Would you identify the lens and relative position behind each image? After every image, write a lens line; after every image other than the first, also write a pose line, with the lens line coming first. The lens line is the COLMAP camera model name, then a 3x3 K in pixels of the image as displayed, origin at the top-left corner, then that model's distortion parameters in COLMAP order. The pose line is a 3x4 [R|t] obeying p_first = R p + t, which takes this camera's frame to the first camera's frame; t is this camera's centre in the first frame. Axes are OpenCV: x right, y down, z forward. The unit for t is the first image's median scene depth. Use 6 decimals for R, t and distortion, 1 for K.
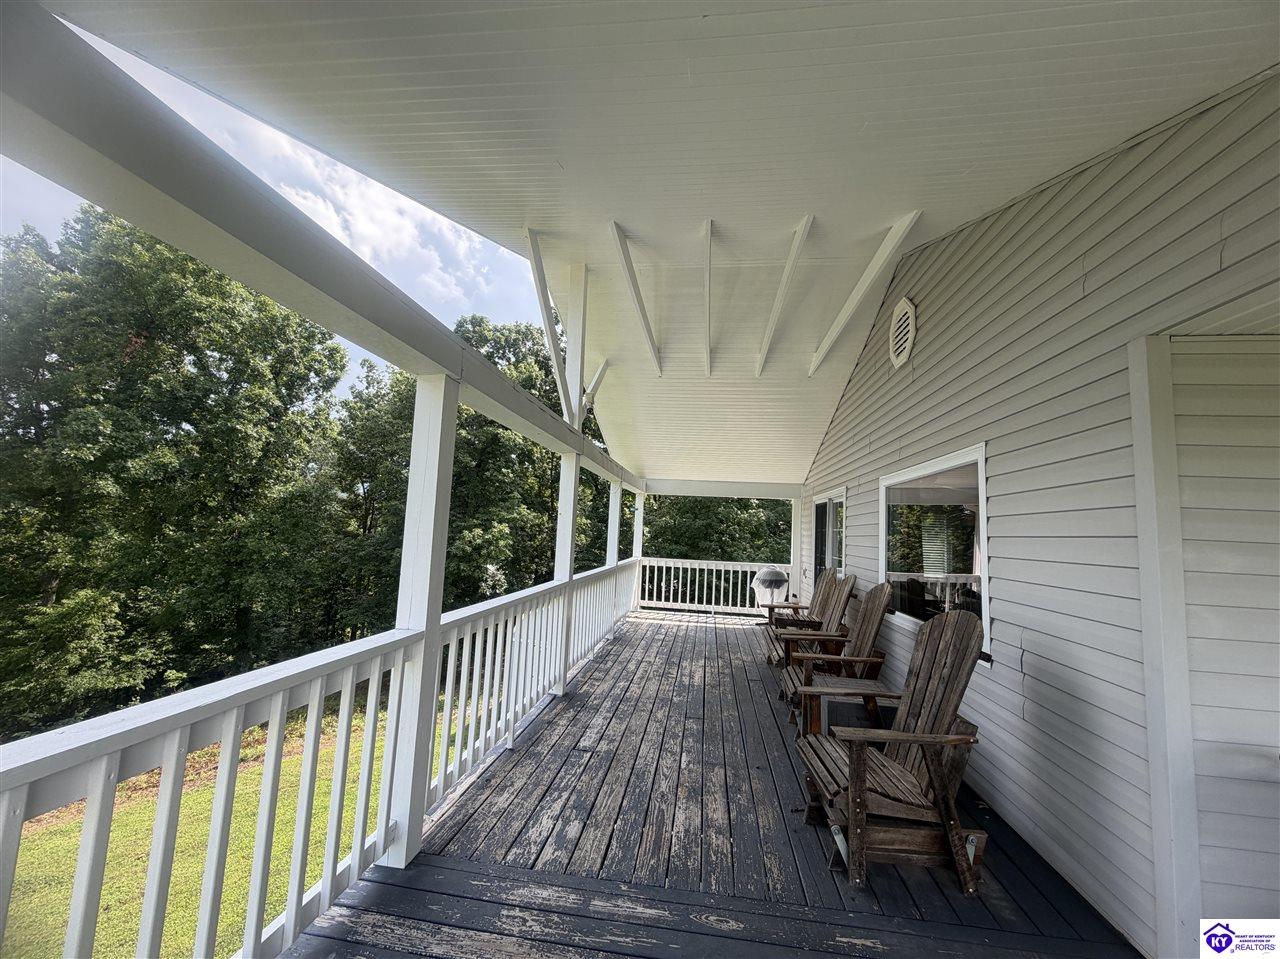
lens RADIAL K [[513.9, 0, 638.2], [0, 513.9, 476.7], [0, 0, 1]] dist [-0.000505, -0.000061]
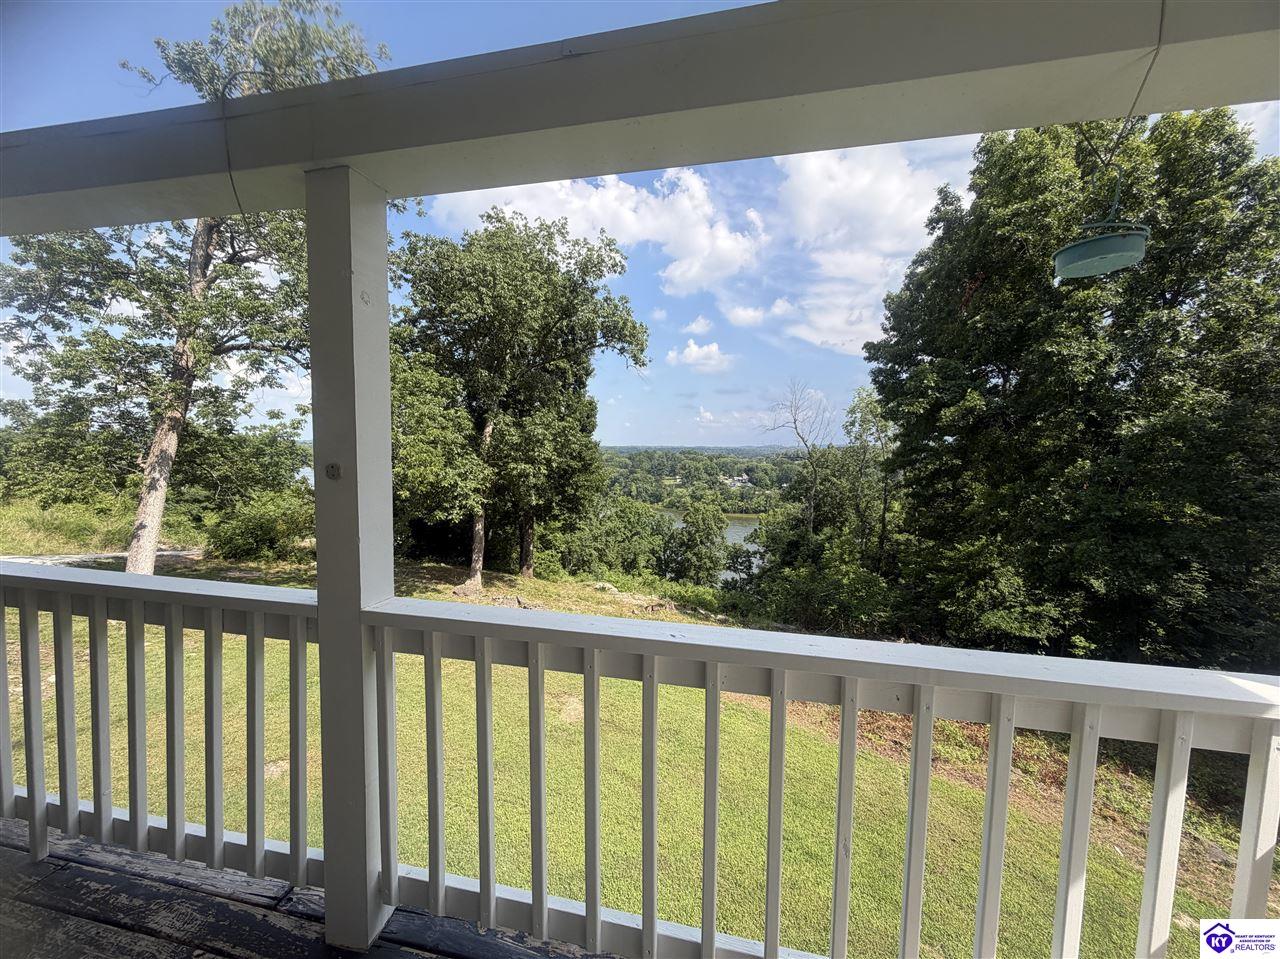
lens RADIAL K [[513.9, 0, 638.3], [0, 513.9, 482.4], [0, 0, 1]] dist [-0.000505, -0.000061]
pose [[-0.077801, 0.014588, -0.996862, 0.051161], [0.075848, 0.997082, 0.008672, 0.043938], [0.994079, -0.074935, -0.078681, 0.346739]]
